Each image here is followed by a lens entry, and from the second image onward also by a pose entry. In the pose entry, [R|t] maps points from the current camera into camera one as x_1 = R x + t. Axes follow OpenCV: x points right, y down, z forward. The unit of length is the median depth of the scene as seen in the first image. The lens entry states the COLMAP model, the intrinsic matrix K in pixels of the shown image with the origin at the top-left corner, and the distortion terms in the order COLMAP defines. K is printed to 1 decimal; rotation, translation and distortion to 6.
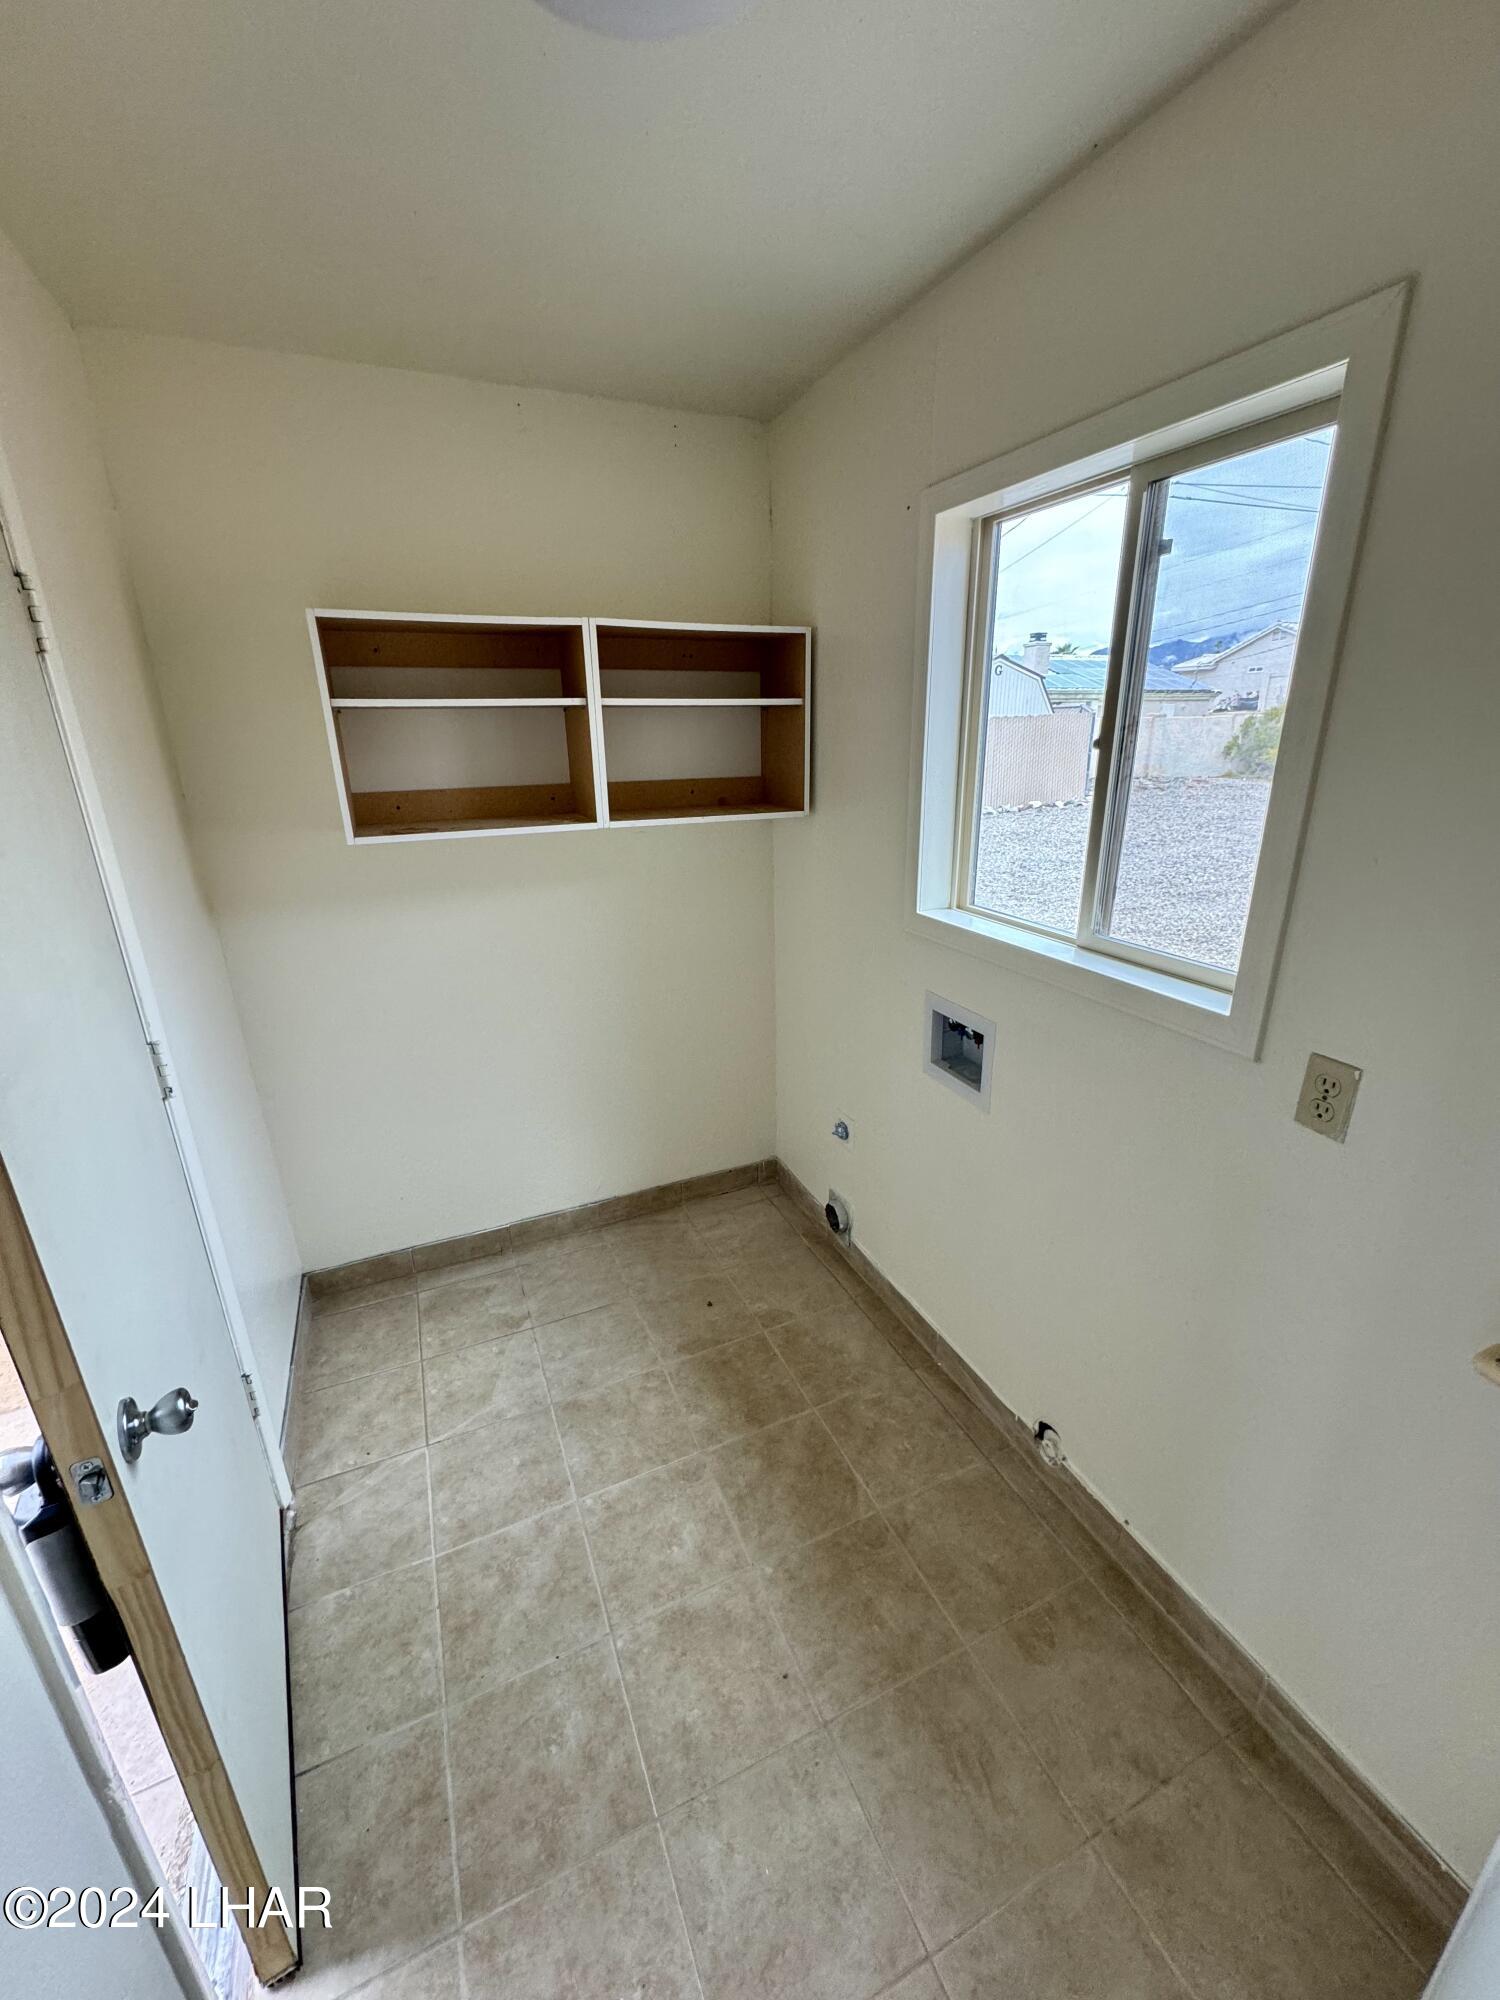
lens RADIAL K [[802.5, 0, 752.6], [0, 802.5, 1001.0], [0, 0, 1]] dist [0.001184, 0.000351]
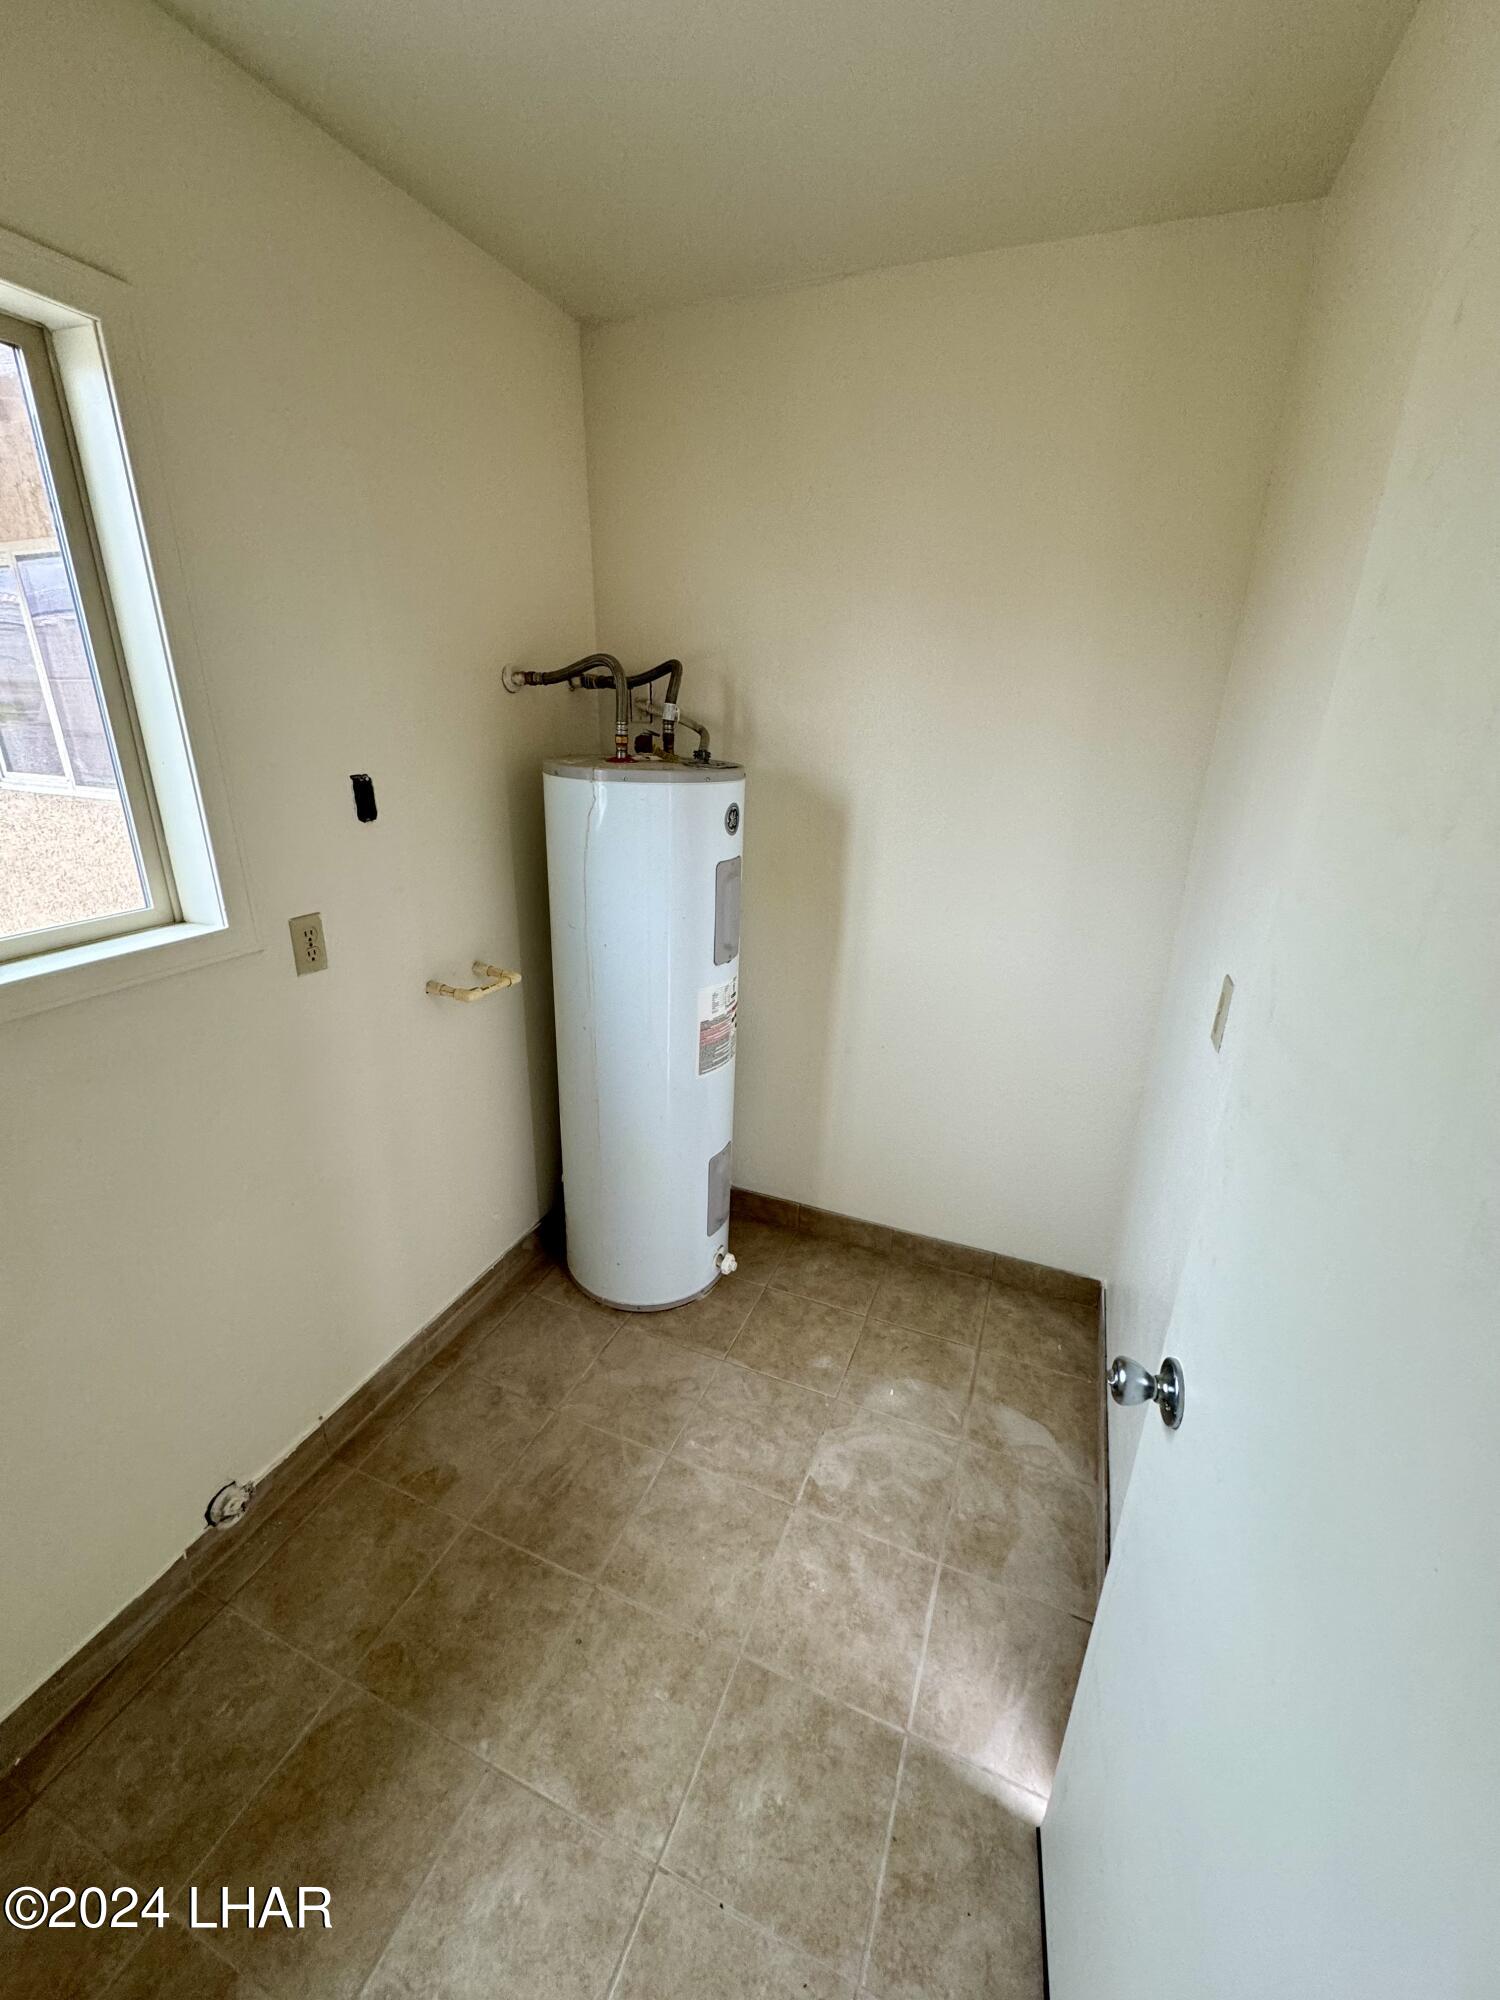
lens RADIAL K [[802.5, 0, 750.0], [0, 802.5, 1001.3], [0, 0, 1]] dist [0.001184, 0.000351]
pose [[-0.692353, -0.249676, 0.676986, -0.573814], [0.225077, 0.816684, 0.531383, -0.273868], [-0.685557, 0.520278, -0.509237, 0.949666]]
